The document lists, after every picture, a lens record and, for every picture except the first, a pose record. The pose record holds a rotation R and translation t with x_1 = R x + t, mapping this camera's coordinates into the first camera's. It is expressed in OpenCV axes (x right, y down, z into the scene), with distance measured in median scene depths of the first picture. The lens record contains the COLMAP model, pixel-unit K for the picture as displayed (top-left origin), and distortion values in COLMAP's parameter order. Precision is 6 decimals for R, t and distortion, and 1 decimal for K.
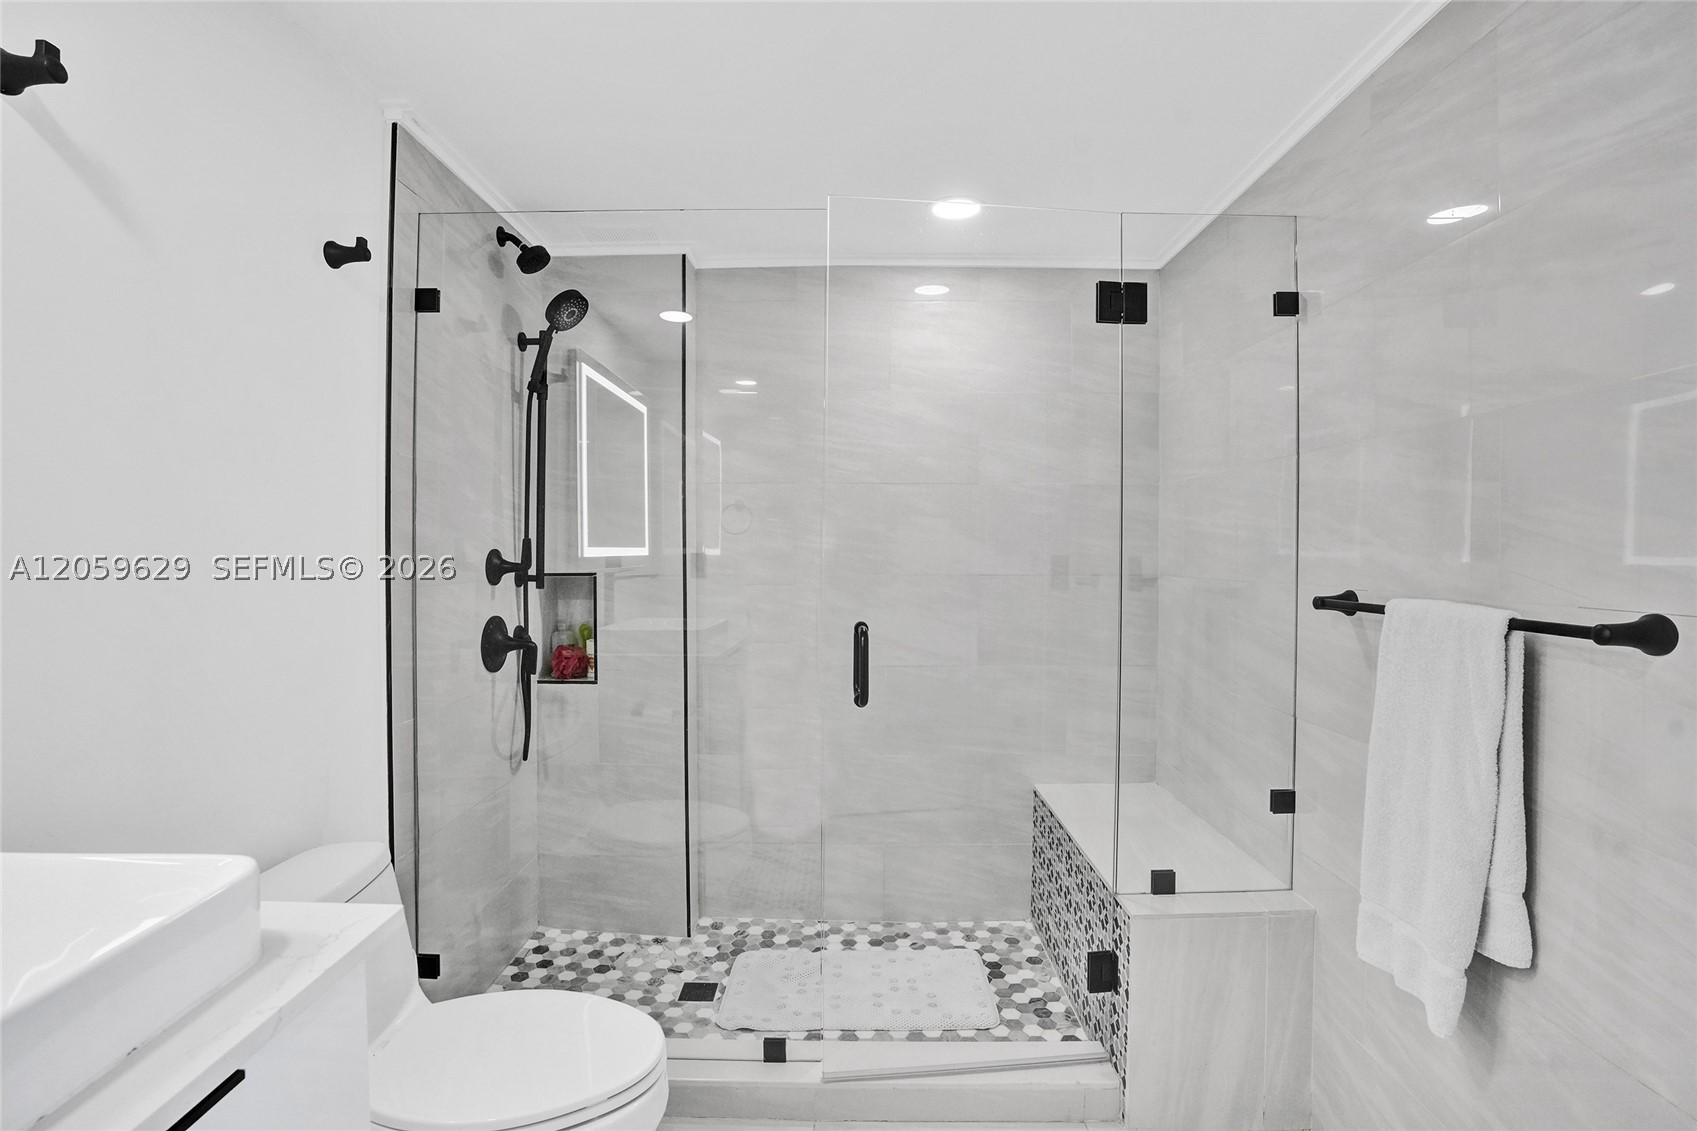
lens RADIAL K [[789.5, 0, 843.6], [0, 789.5, 559.4], [0, 0, 1]] dist [-0.062142, 0.021467]
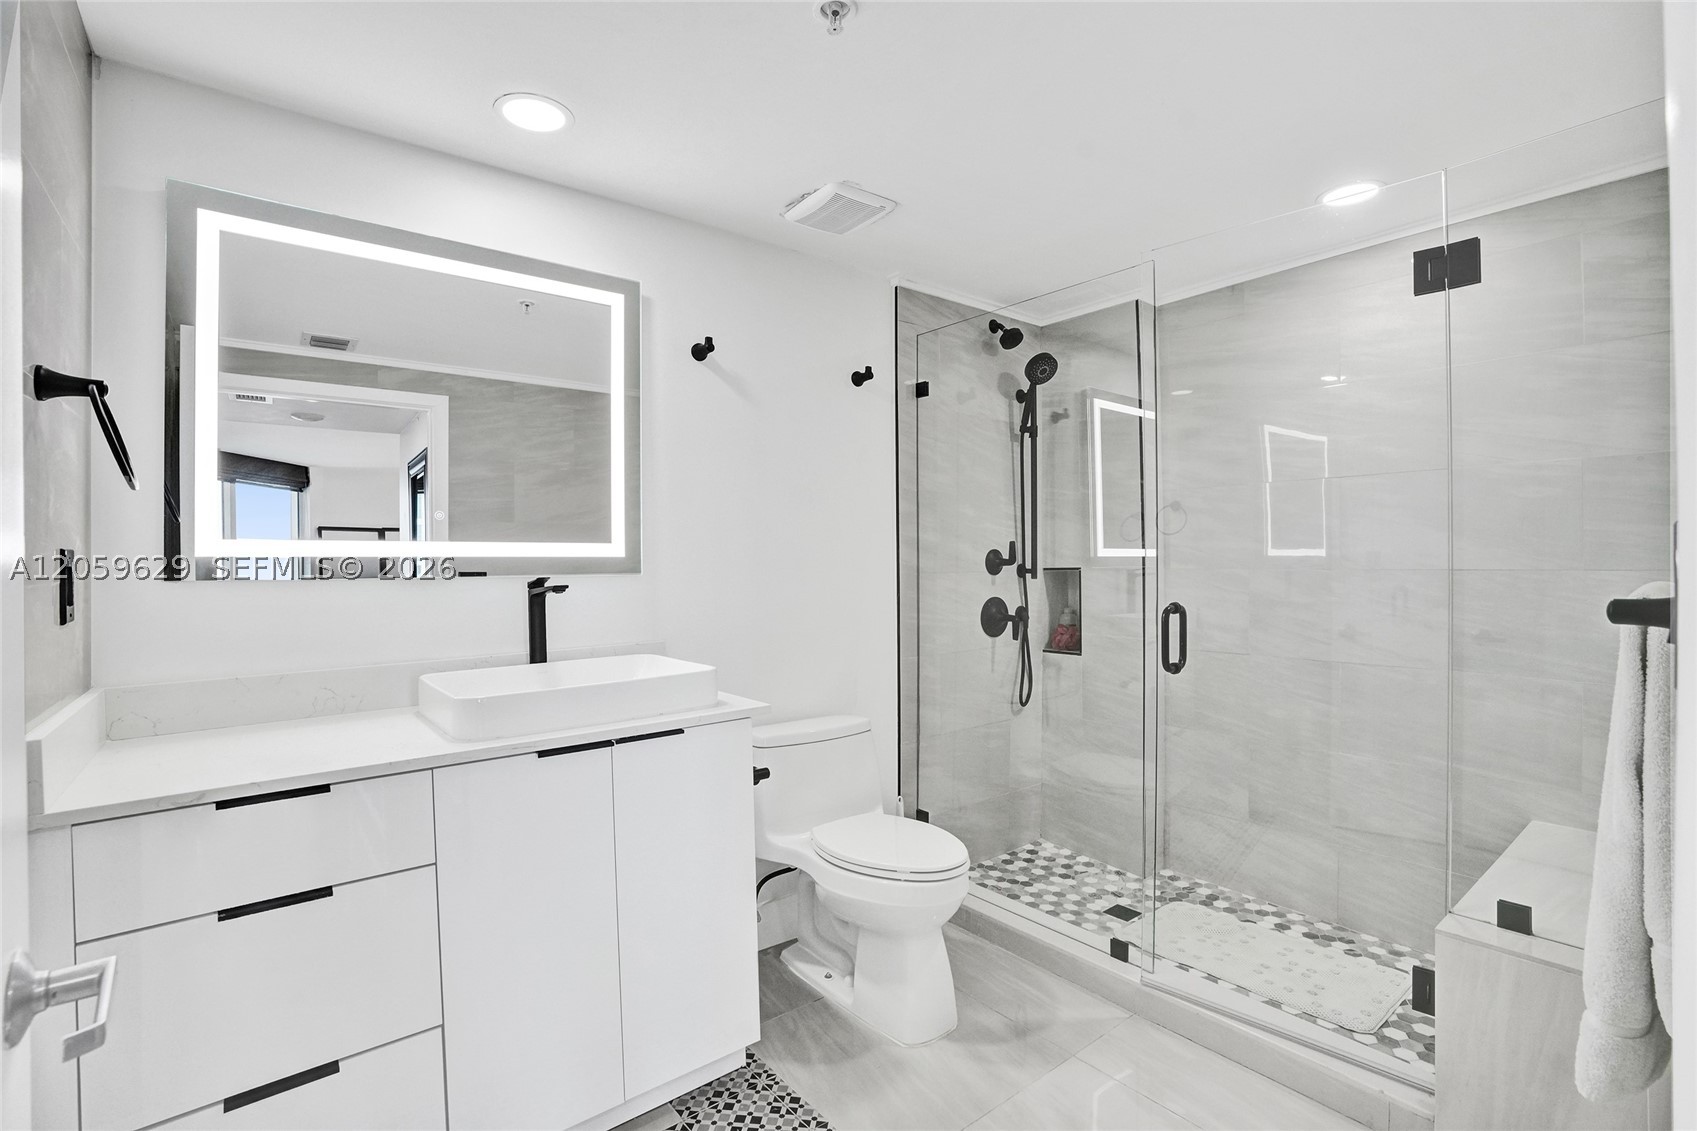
lens RADIAL K [[789.5, 0, 856.5], [0, 789.5, 565.6], [0, 0, 1]] dist [-0.062142, 0.021467]
pose [[0.633329, -0.003295, -0.773876, 0.460623], [0.000961, 0.999994, -0.003471, 0.019304], [0.773882, 0.001455, 0.633328, -0.083106]]
